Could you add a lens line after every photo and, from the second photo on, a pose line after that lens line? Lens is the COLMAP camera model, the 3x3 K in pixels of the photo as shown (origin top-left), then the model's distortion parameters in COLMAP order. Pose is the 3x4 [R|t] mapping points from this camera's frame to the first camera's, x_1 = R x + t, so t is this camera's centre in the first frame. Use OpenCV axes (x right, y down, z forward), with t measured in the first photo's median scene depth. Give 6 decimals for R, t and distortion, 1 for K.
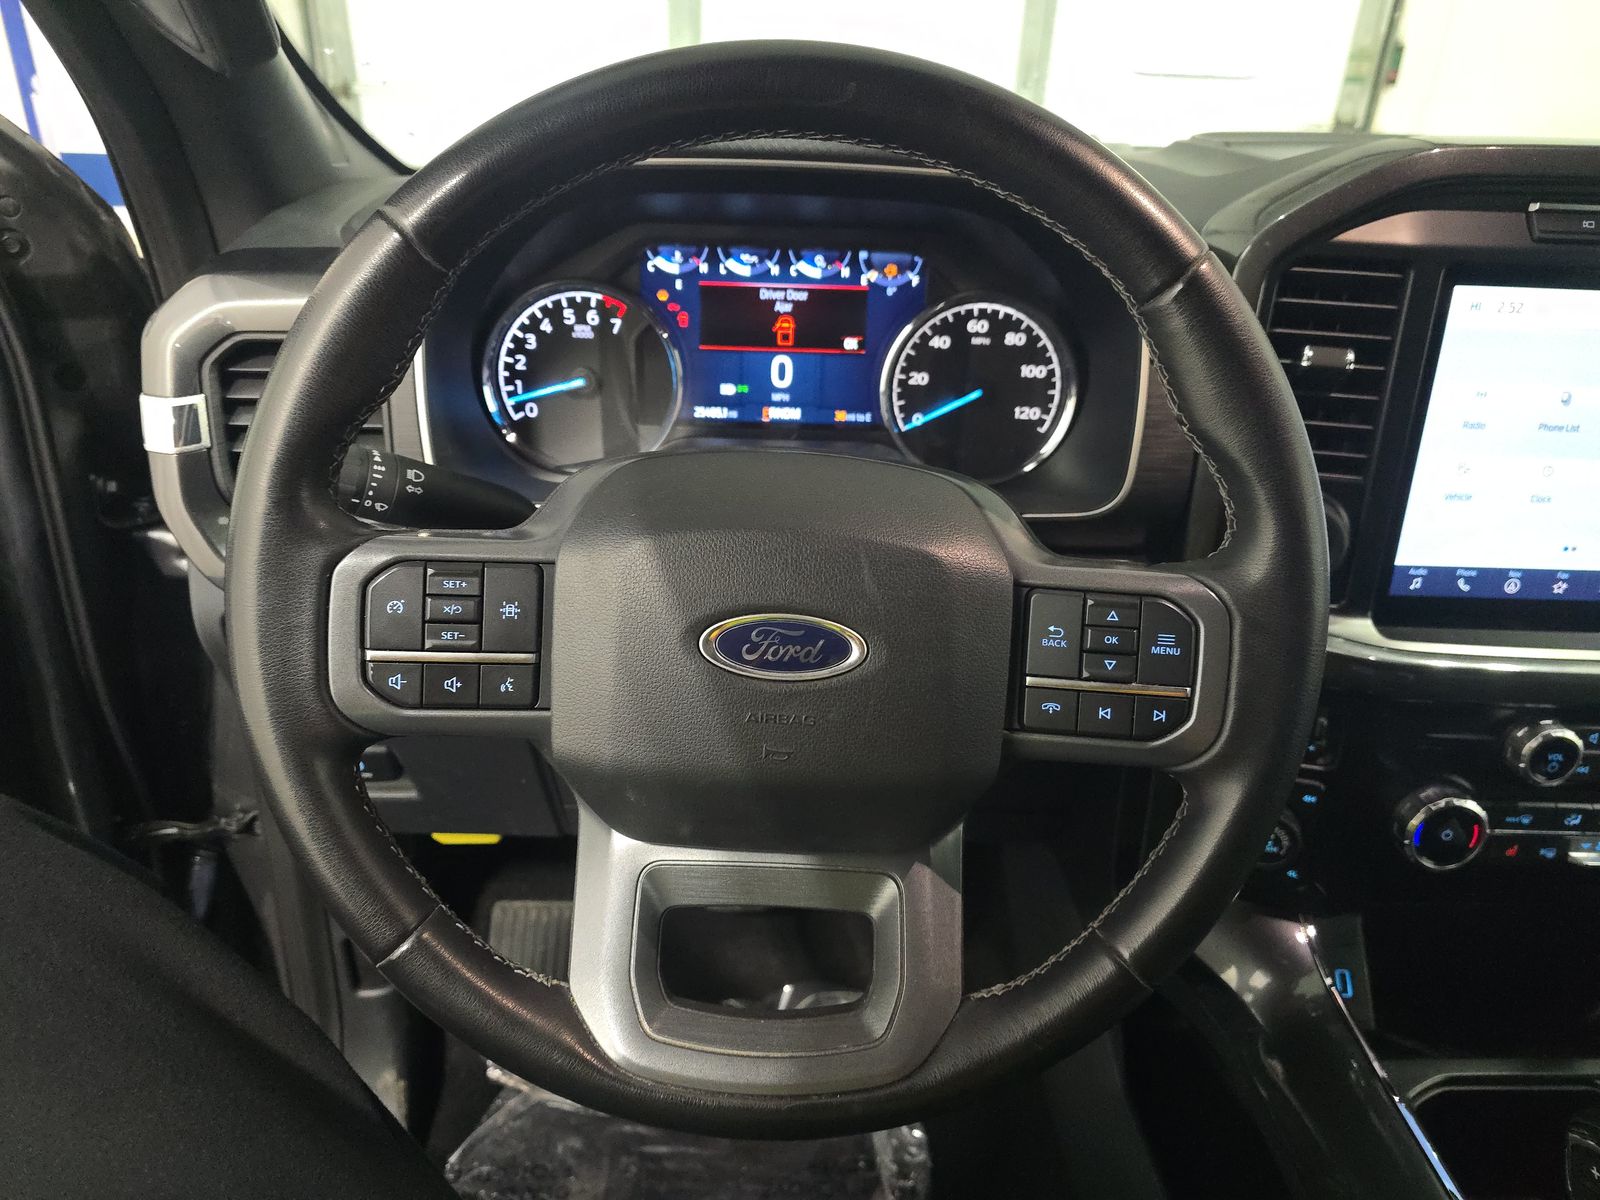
lens RADIAL K [[1042.9, 0, 801.0], [0, 1042.9, 605.4], [0, 0, 1]] dist [0.003601, -0.023045]
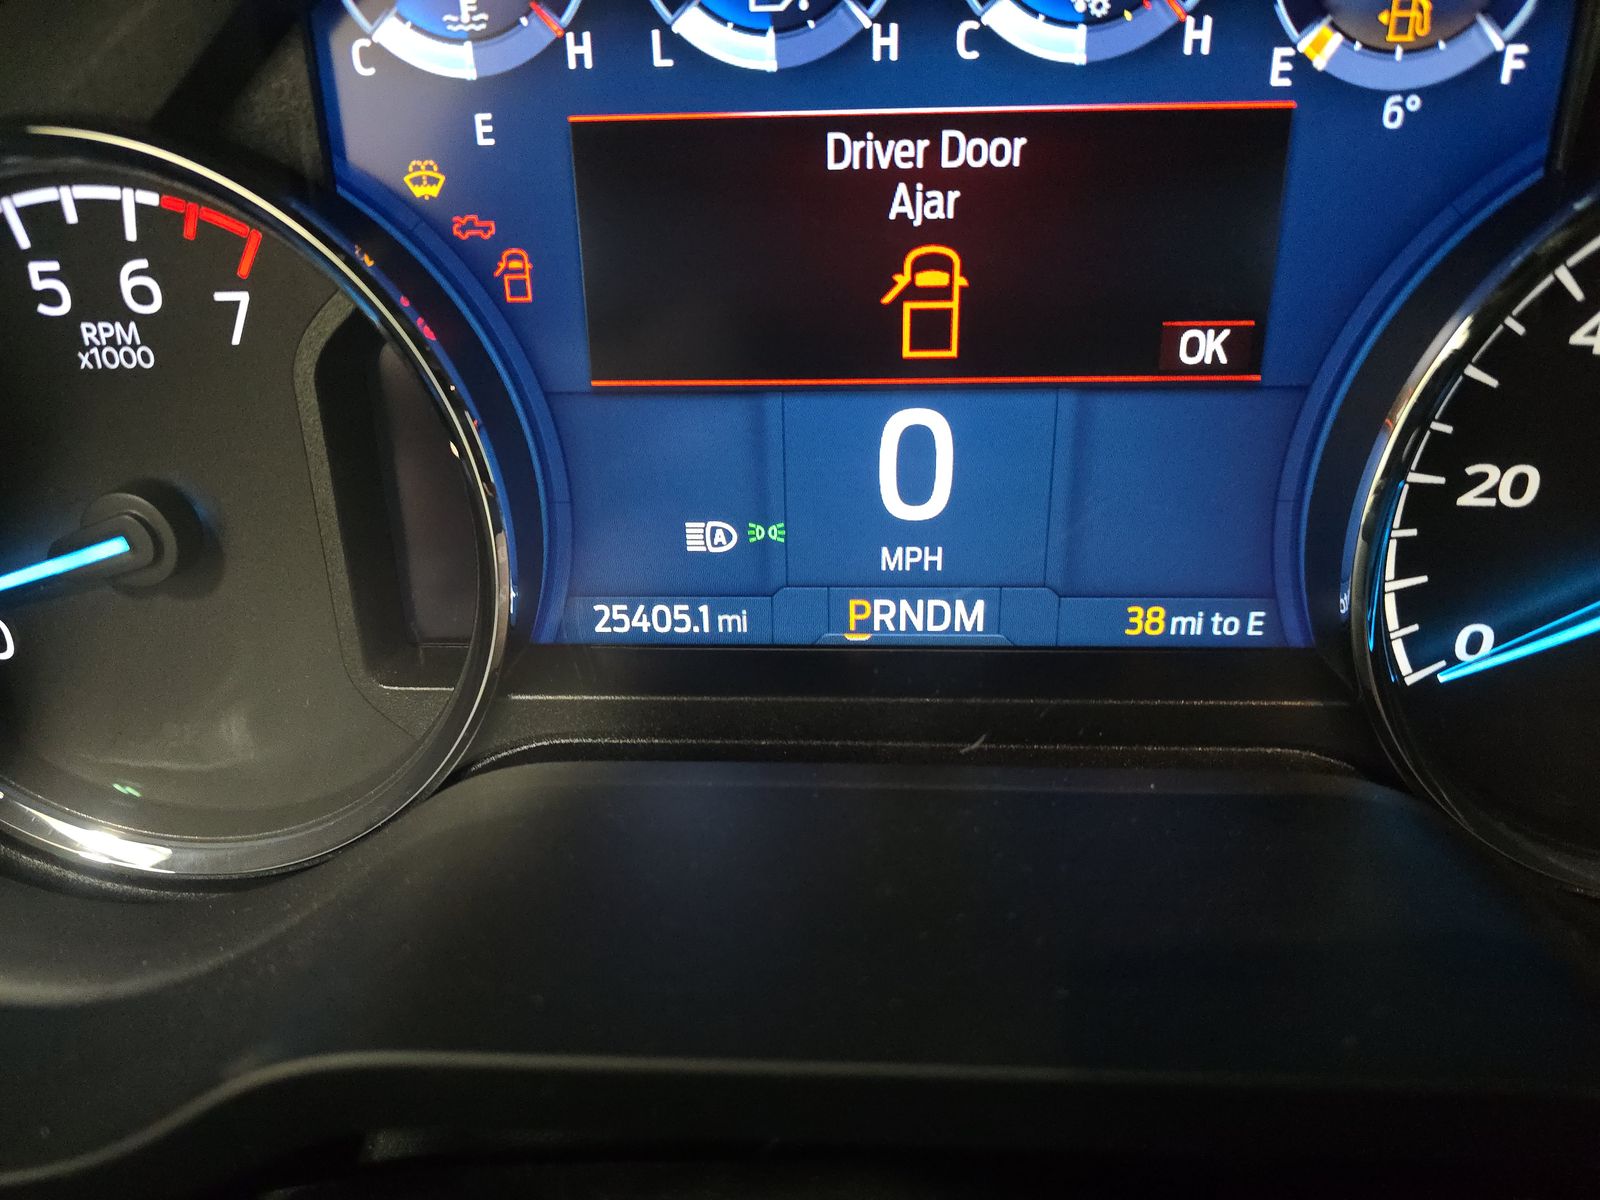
lens RADIAL K [[1042.9, 0, 795.4], [0, 1042.9, 595.7], [0, 0, 1]] dist [0.003601, -0.023045]
pose [[0.998367, -0.029302, -0.049039, -0.037192], [0.032389, 0.997464, 0.063382, -0.214360], [0.047057, -0.064867, 0.996784, 0.760804]]
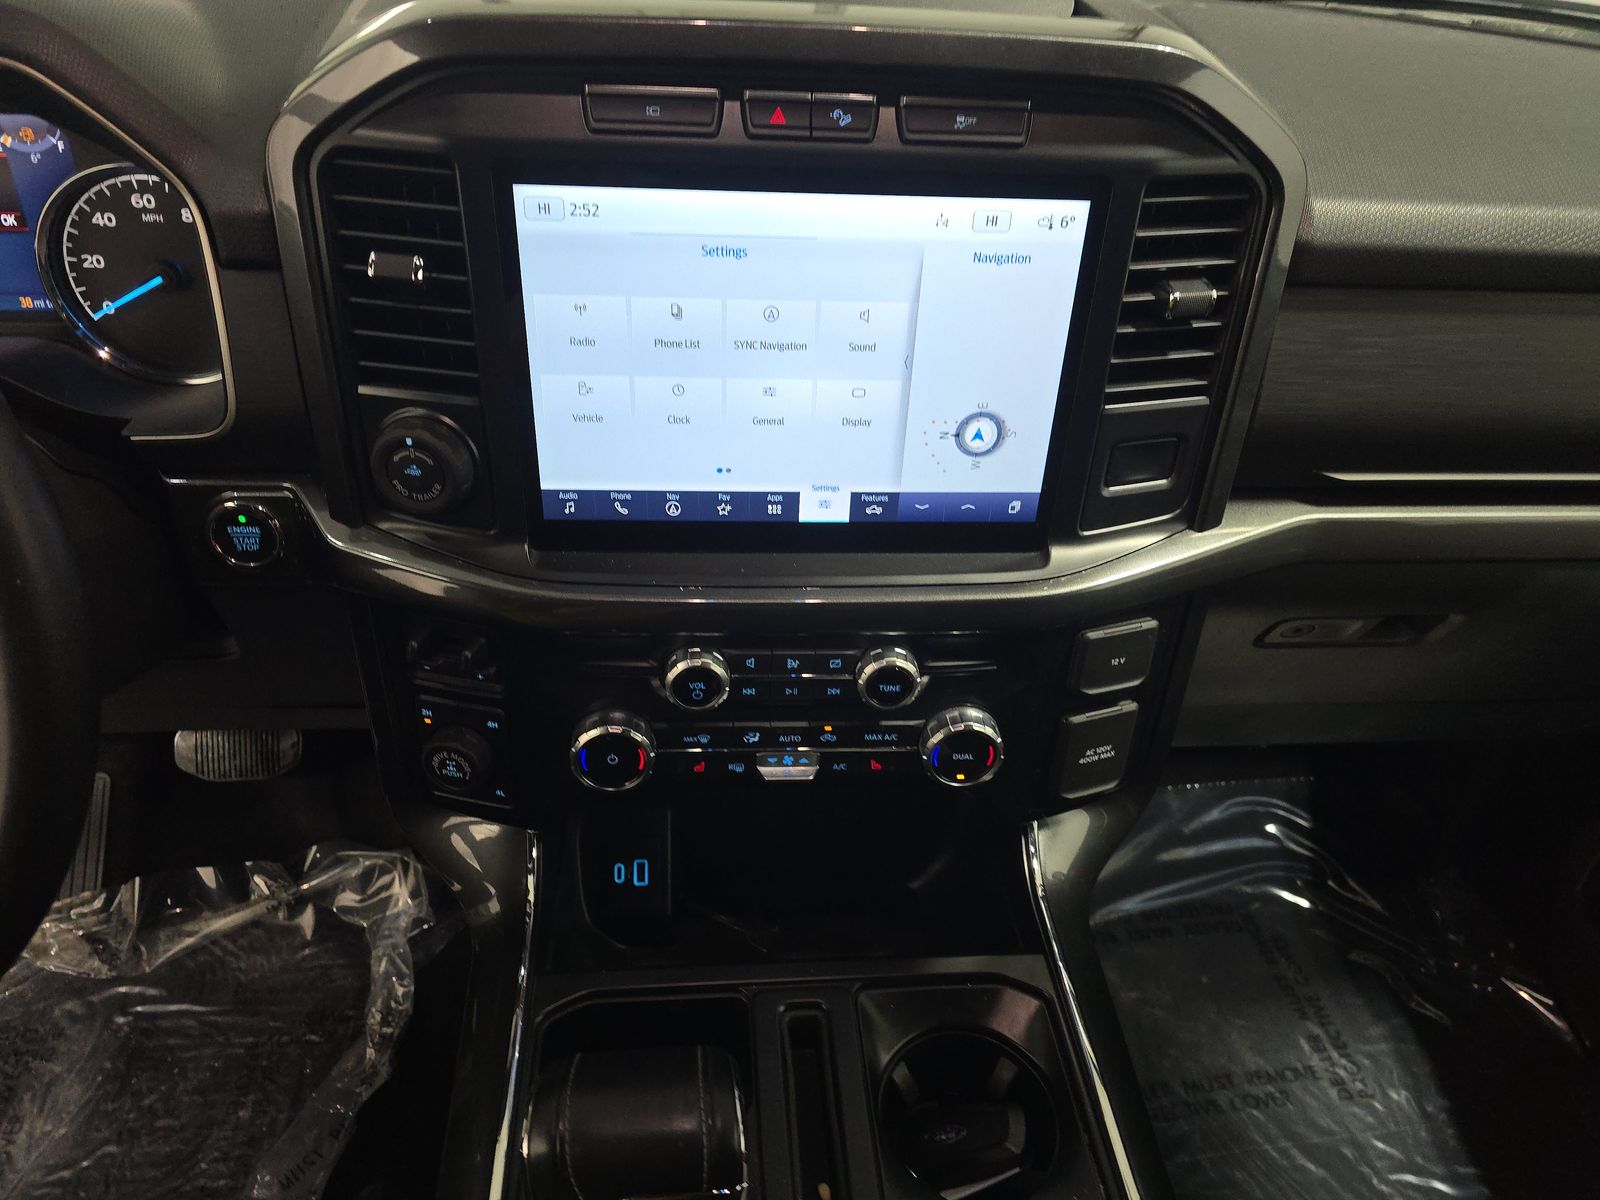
lens RADIAL K [[1042.9, 0, 804.1], [0, 1042.9, 608.7], [0, 0, 1]] dist [0.003601, -0.023045]
pose [[0.995928, -0.023336, 0.087075, 0.630051], [0.004784, 0.978232, 0.207457, -0.110770], [-0.090021, -0.206196, 0.974361, 0.037341]]
